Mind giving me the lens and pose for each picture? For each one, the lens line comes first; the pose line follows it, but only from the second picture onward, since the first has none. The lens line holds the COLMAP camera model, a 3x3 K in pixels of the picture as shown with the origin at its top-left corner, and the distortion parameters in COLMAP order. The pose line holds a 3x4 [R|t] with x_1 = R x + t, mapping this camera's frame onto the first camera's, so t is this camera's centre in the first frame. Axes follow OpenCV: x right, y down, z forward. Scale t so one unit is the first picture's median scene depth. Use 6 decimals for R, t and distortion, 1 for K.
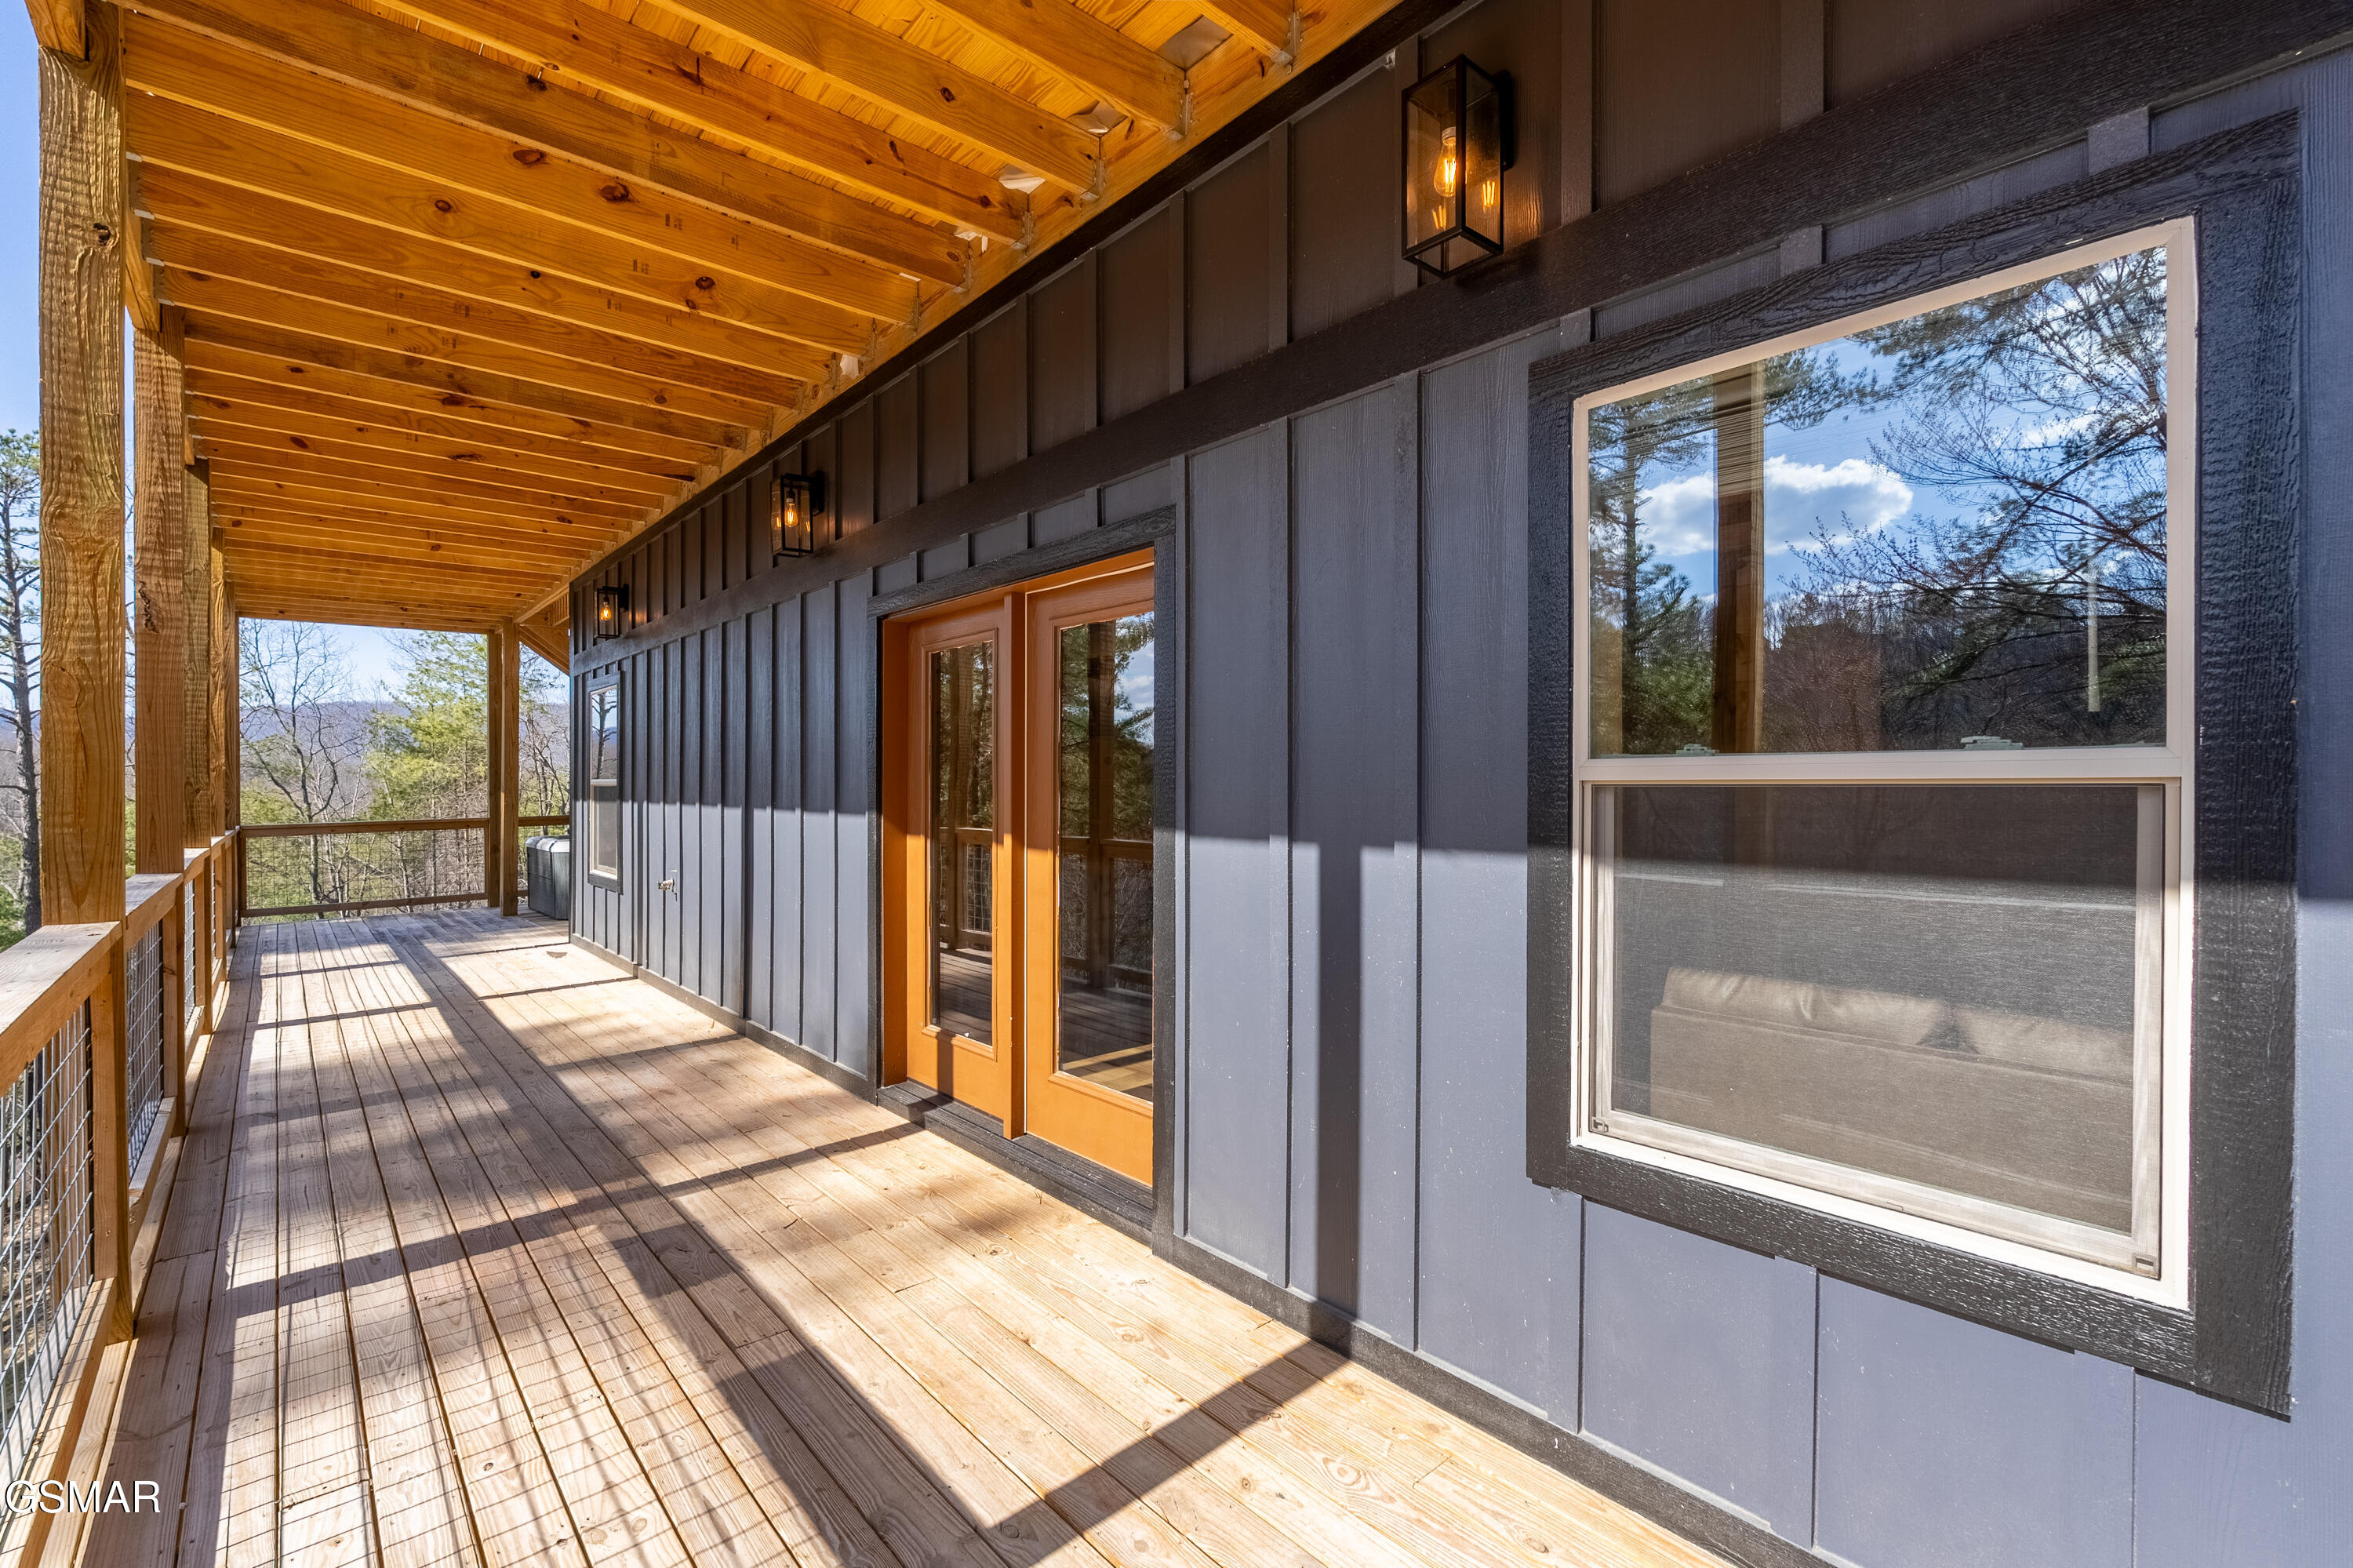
lens RADIAL K [[1031.1, 0, 1173.4], [0, 1031.1, 780.4], [0, 0, 1]] dist [-0.002319, -0.000858]
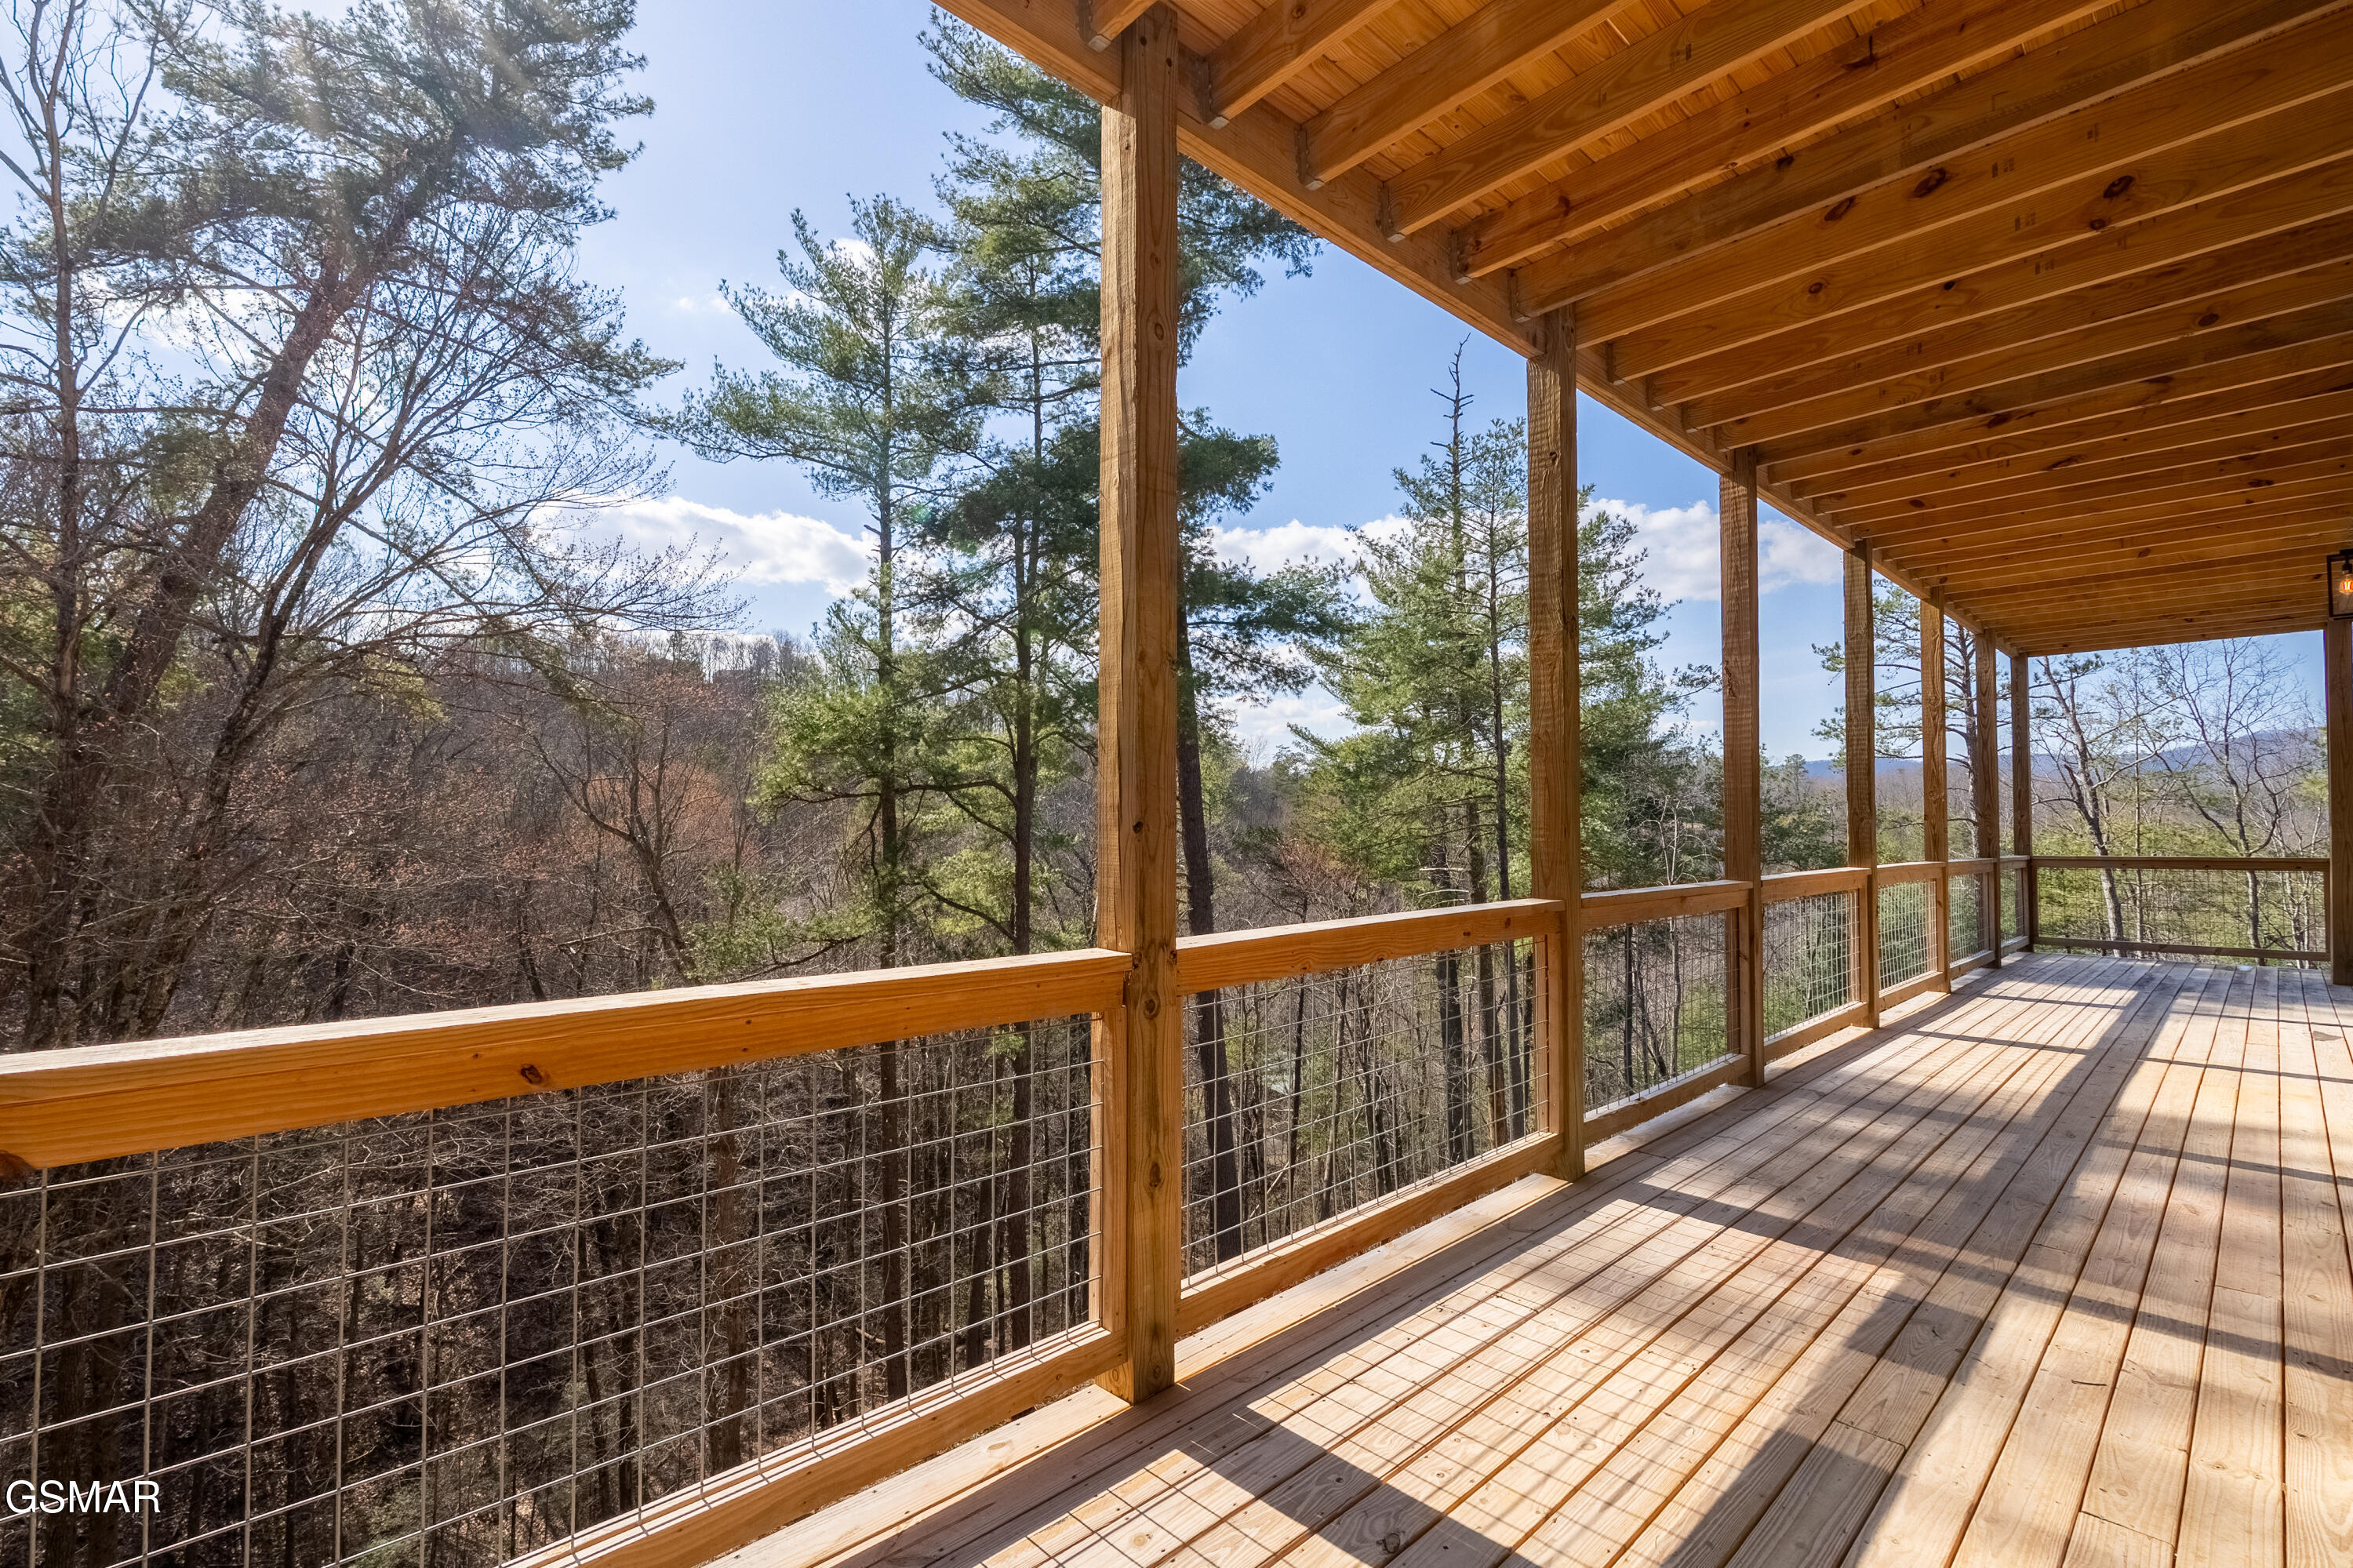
lens RADIAL K [[1031.1, 0, 1164.8], [0, 1031.1, 784.6], [0, 0, 1]] dist [-0.002319, -0.000858]
pose [[0.023917, -0.029607, -0.999275, 0.272663], [0.001609, 0.999561, -0.029577, 0.004253], [0.999713, -0.000901, 0.023955, 0.206755]]
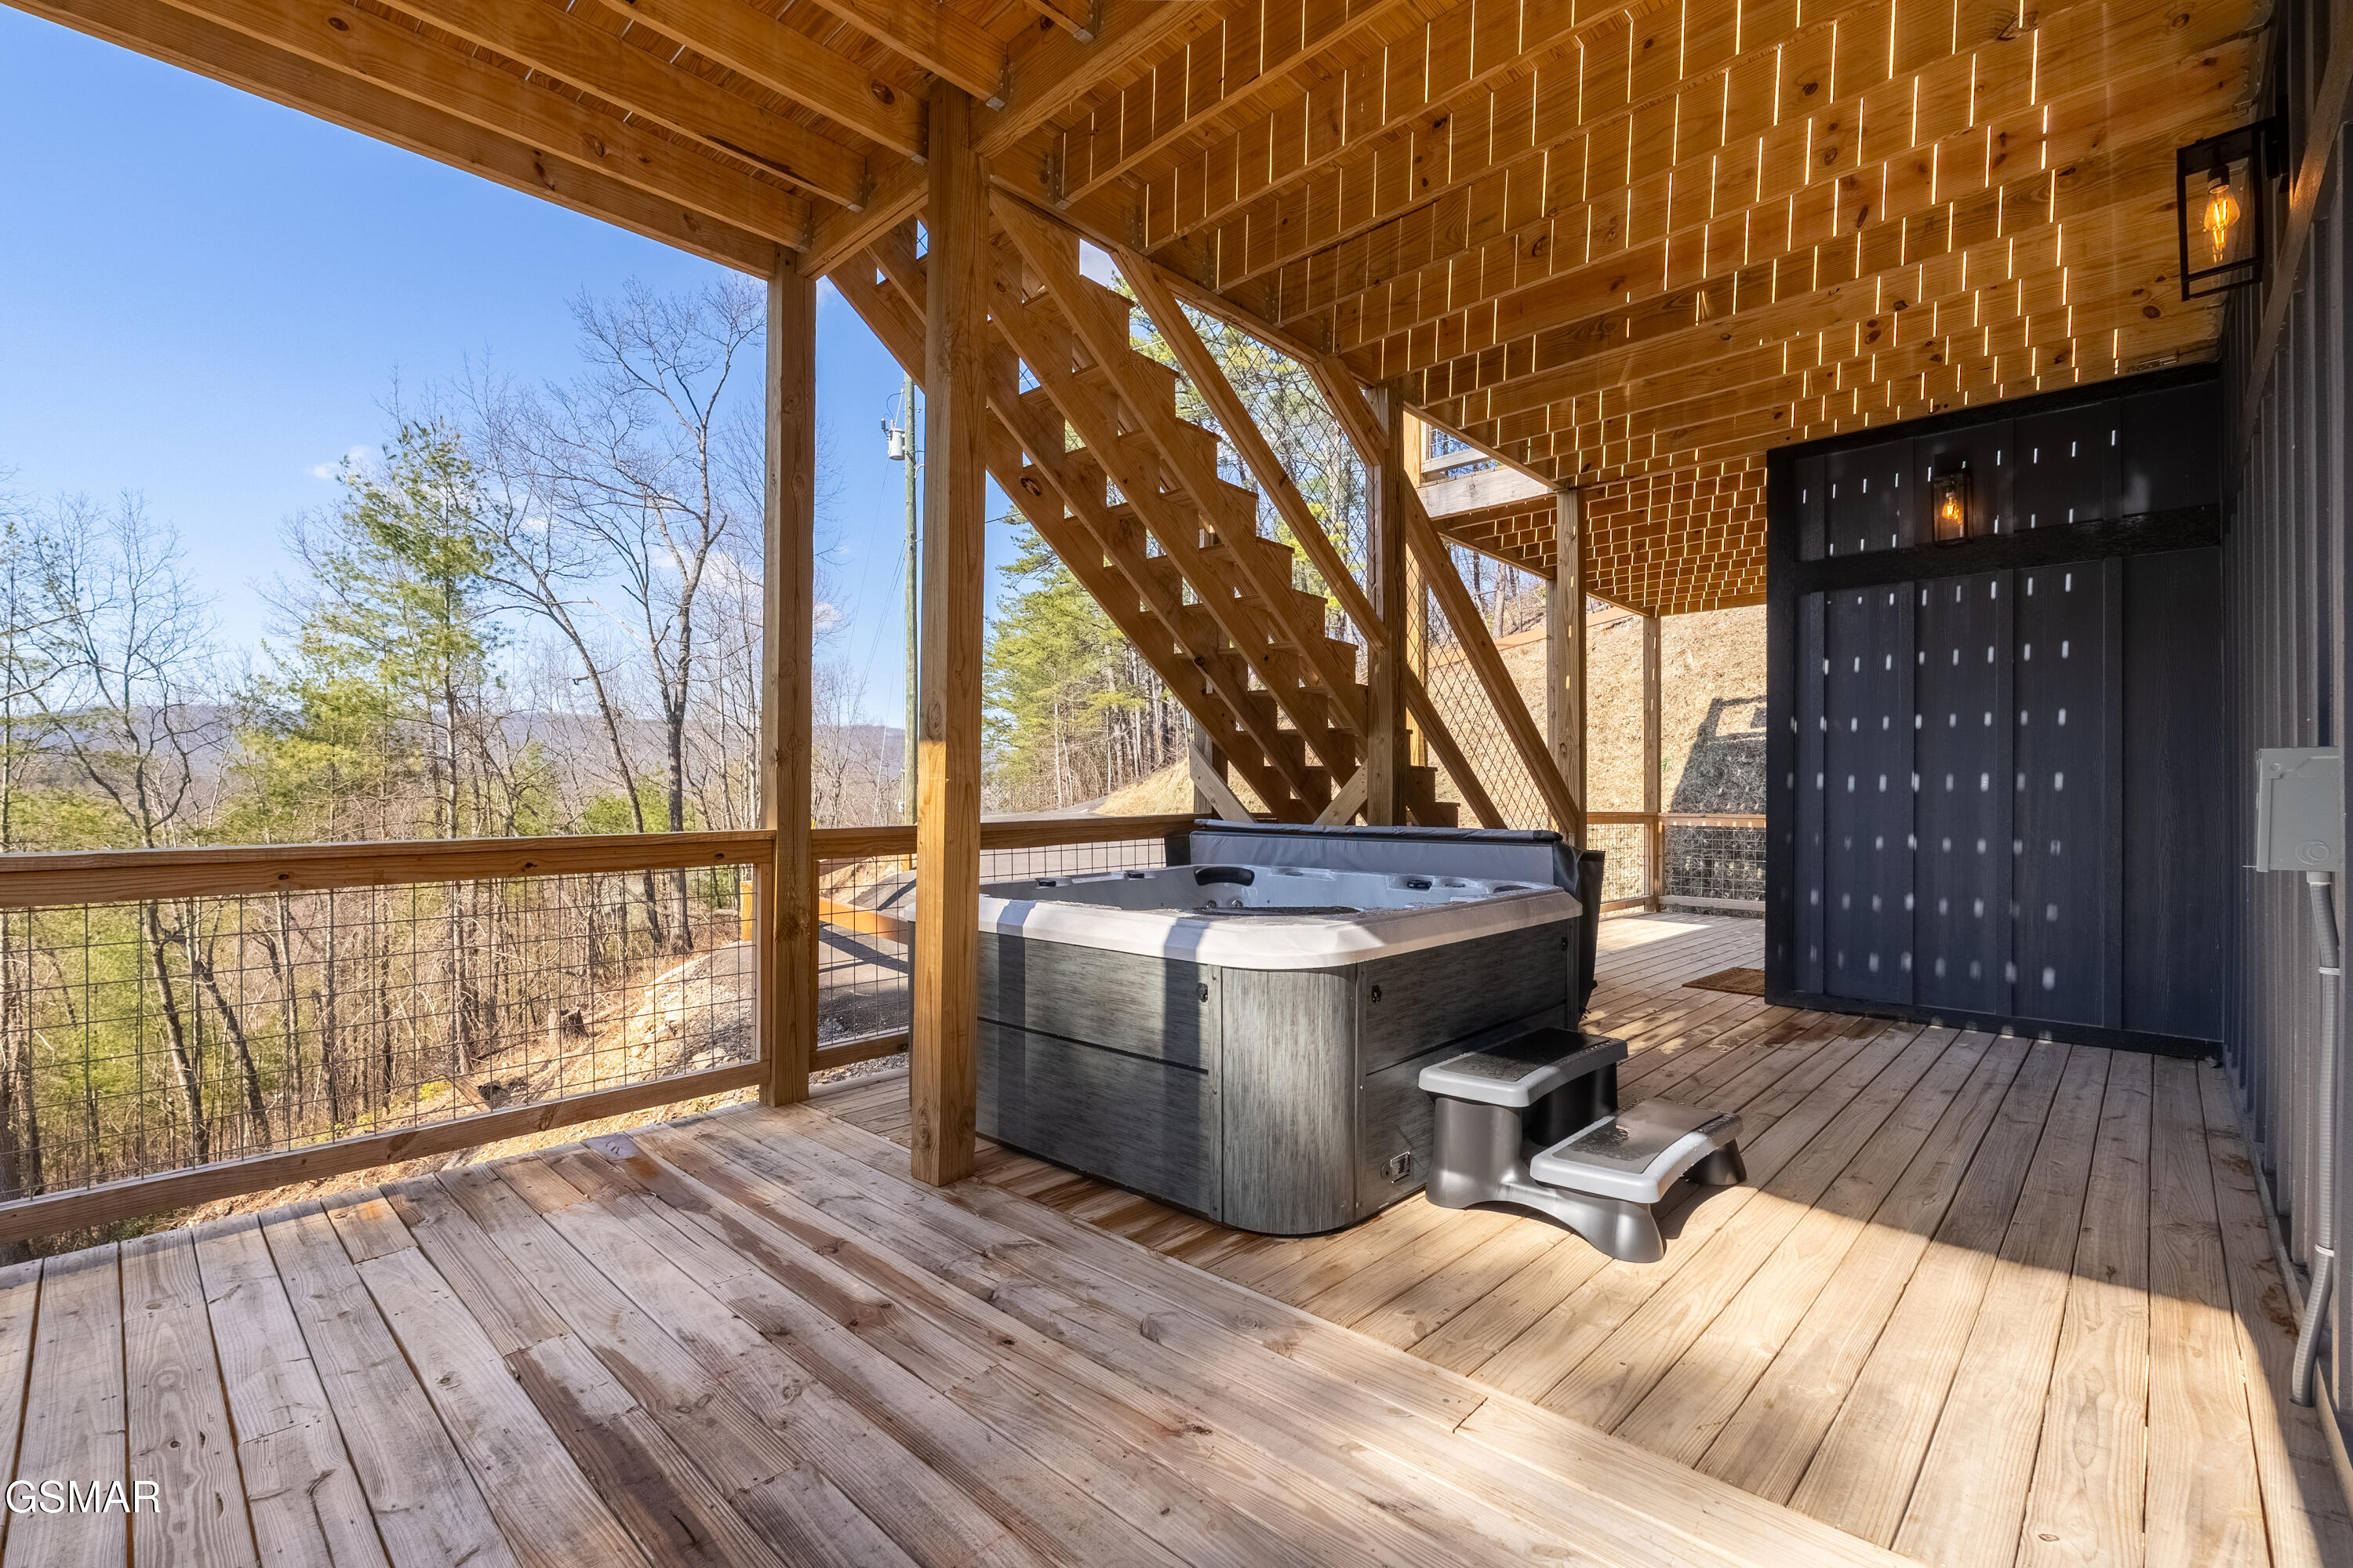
lens RADIAL K [[1031.1, 0, 1172.5], [0, 1031.1, 785.0], [0, 0, 1]] dist [-0.002319, -0.000858]
pose [[0.996303, 0.010384, 0.085280, -1.406824], [-0.009199, 0.999856, -0.014279, 0.061320], [-0.085416, 0.013442, 0.996255, 1.671292]]
